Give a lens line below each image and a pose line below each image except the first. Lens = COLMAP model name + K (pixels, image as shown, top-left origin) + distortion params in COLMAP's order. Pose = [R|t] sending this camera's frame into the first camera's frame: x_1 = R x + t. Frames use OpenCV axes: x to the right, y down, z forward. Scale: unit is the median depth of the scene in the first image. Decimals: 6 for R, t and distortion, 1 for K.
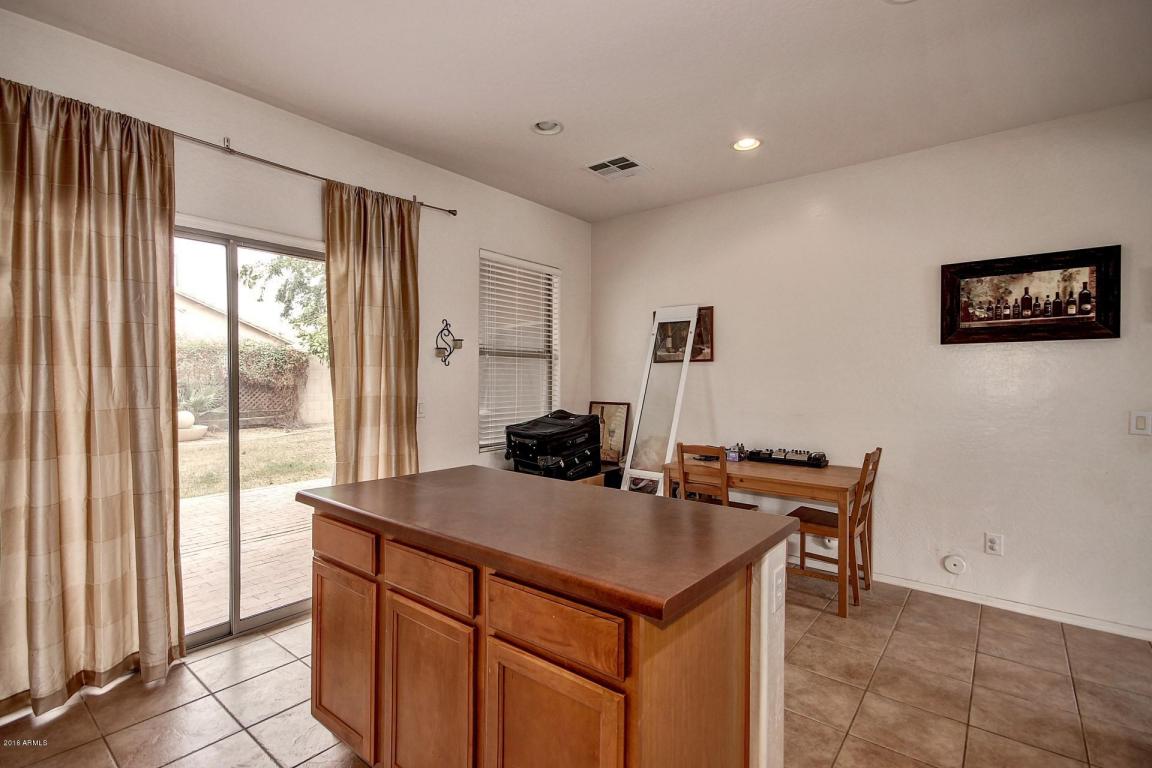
lens RADIAL K [[526.9, 0, 578.9], [0, 526.9, 387.9], [0, 0, 1]] dist [-0.005528, -0.001625]
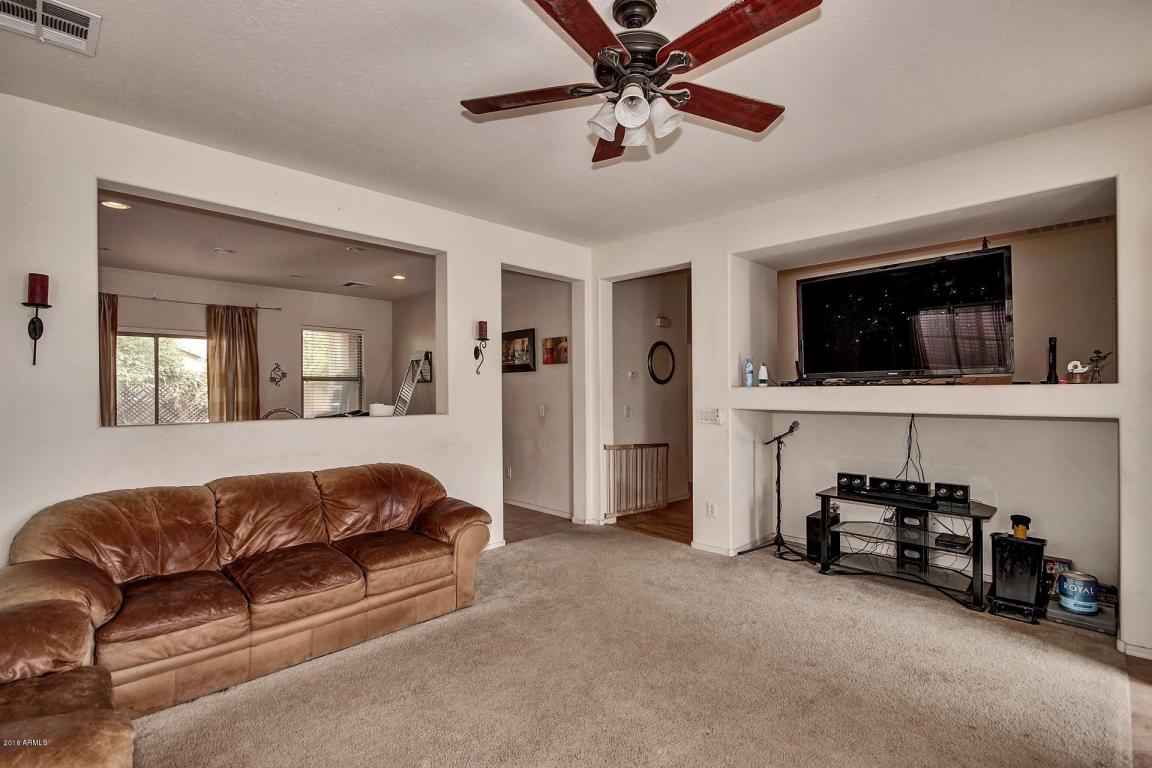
lens RADIAL K [[526.9, 0, 580.3], [0, 526.9, 386.7], [0, 0, 1]] dist [-0.005528, -0.001625]
pose [[0.994272, -0.008773, -0.106520, 1.284108], [0.005374, 0.999468, -0.032159, 0.032265], [0.106745, 0.031402, 0.993790, -0.986433]]
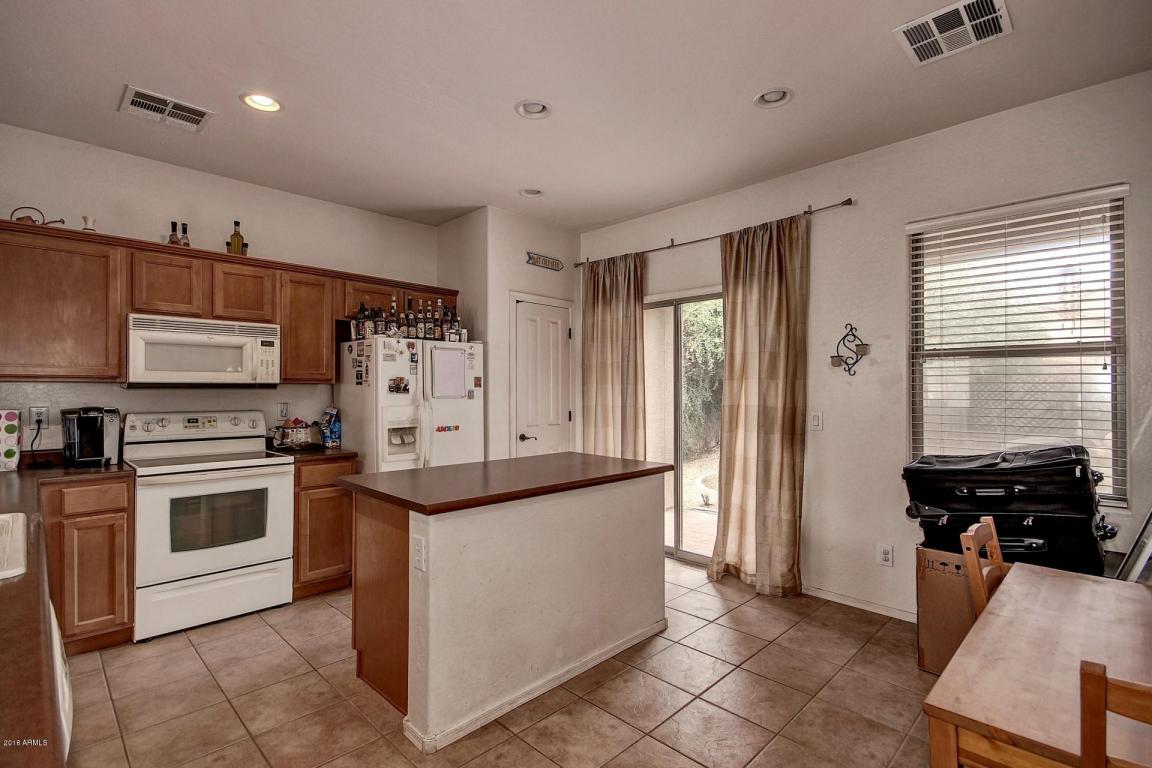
lens RADIAL K [[526.9, 0, 582.6], [0, 526.9, 391.8], [0, 0, 1]] dist [-0.005528, -0.001625]
pose [[-0.084614, -0.002749, -0.996410, 0.792919], [-0.021406, 0.999770, -0.000940, -0.005451], [0.996184, 0.021250, -0.084653, 0.744471]]
